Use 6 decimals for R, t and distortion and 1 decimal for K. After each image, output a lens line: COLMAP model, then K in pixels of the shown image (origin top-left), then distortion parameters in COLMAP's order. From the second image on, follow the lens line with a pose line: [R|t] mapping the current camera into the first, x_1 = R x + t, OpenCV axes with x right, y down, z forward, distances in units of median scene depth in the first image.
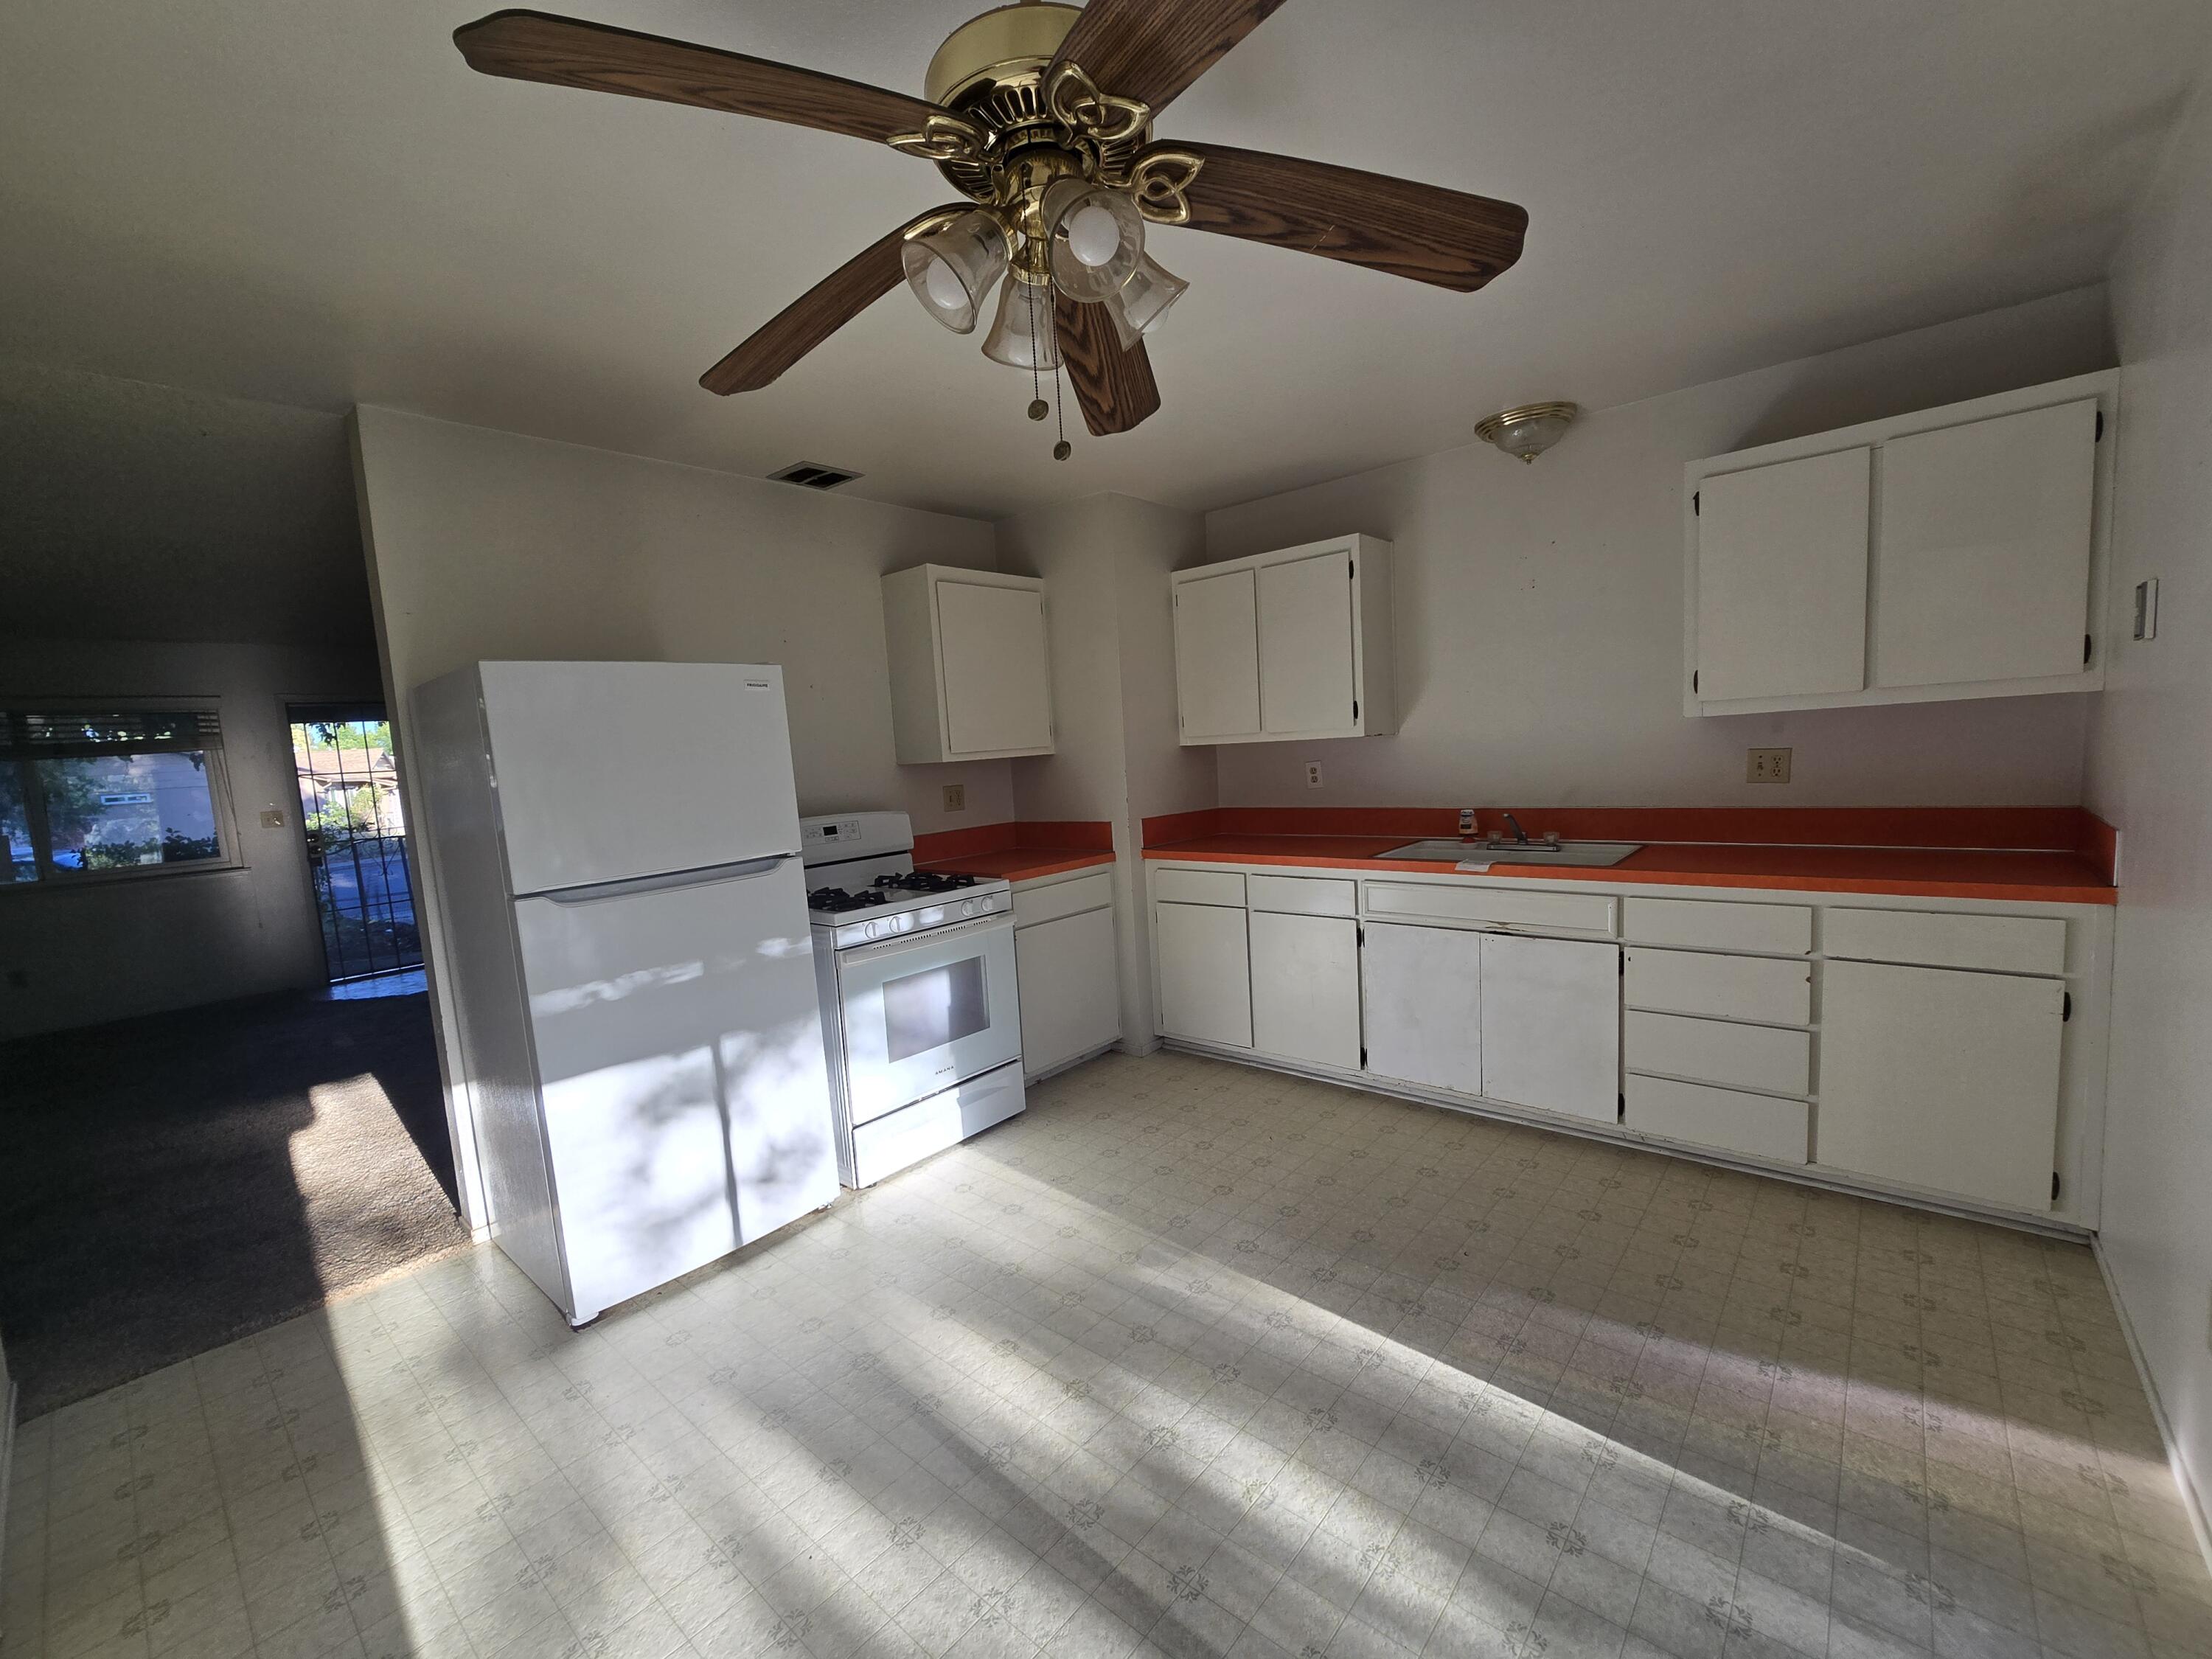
lens RADIAL K [[902.9, 0, 1101.6], [0, 902.9, 845.6], [0, 0, 1]] dist [-0.003368, -0.000118]
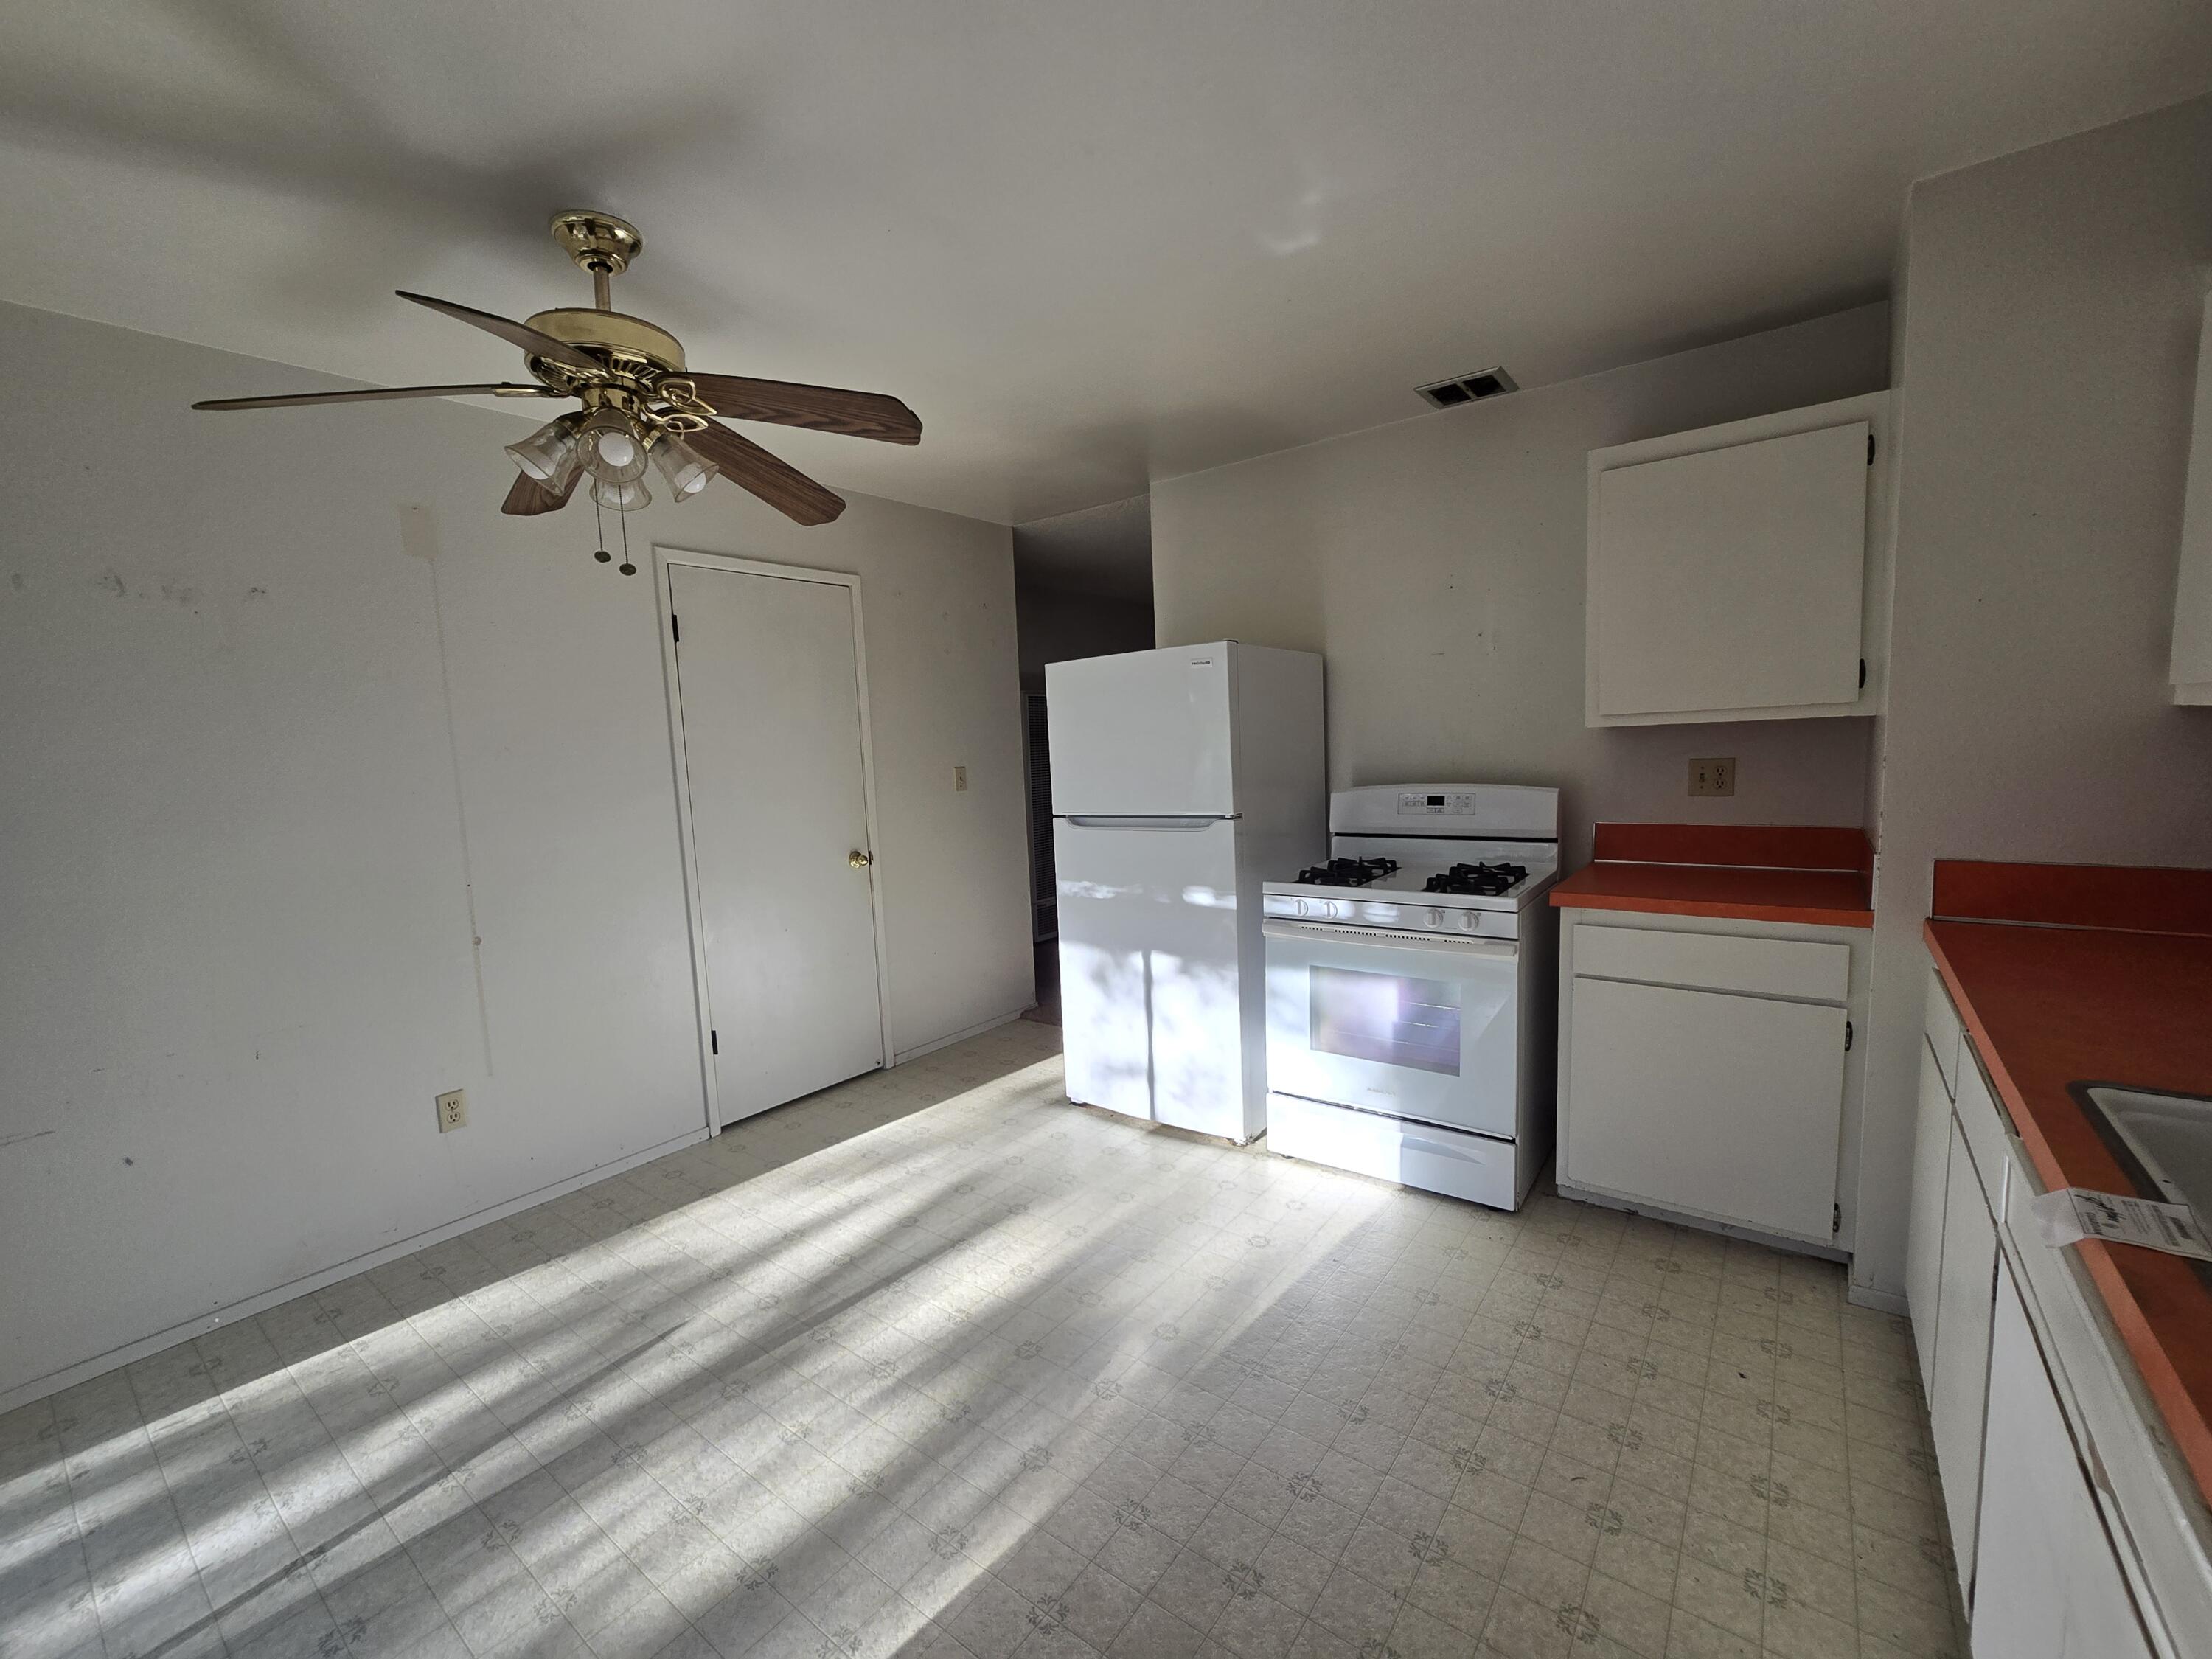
lens RADIAL K [[902.9, 0, 1101.0], [0, 902.9, 844.0], [0, 0, 1]] dist [-0.003368, -0.000118]
pose [[0.078256, 0.171189, -0.982125, 0.665573], [-0.069158, 0.983705, 0.165954, -0.119019], [0.994532, 0.054935, 0.088820, 0.698948]]
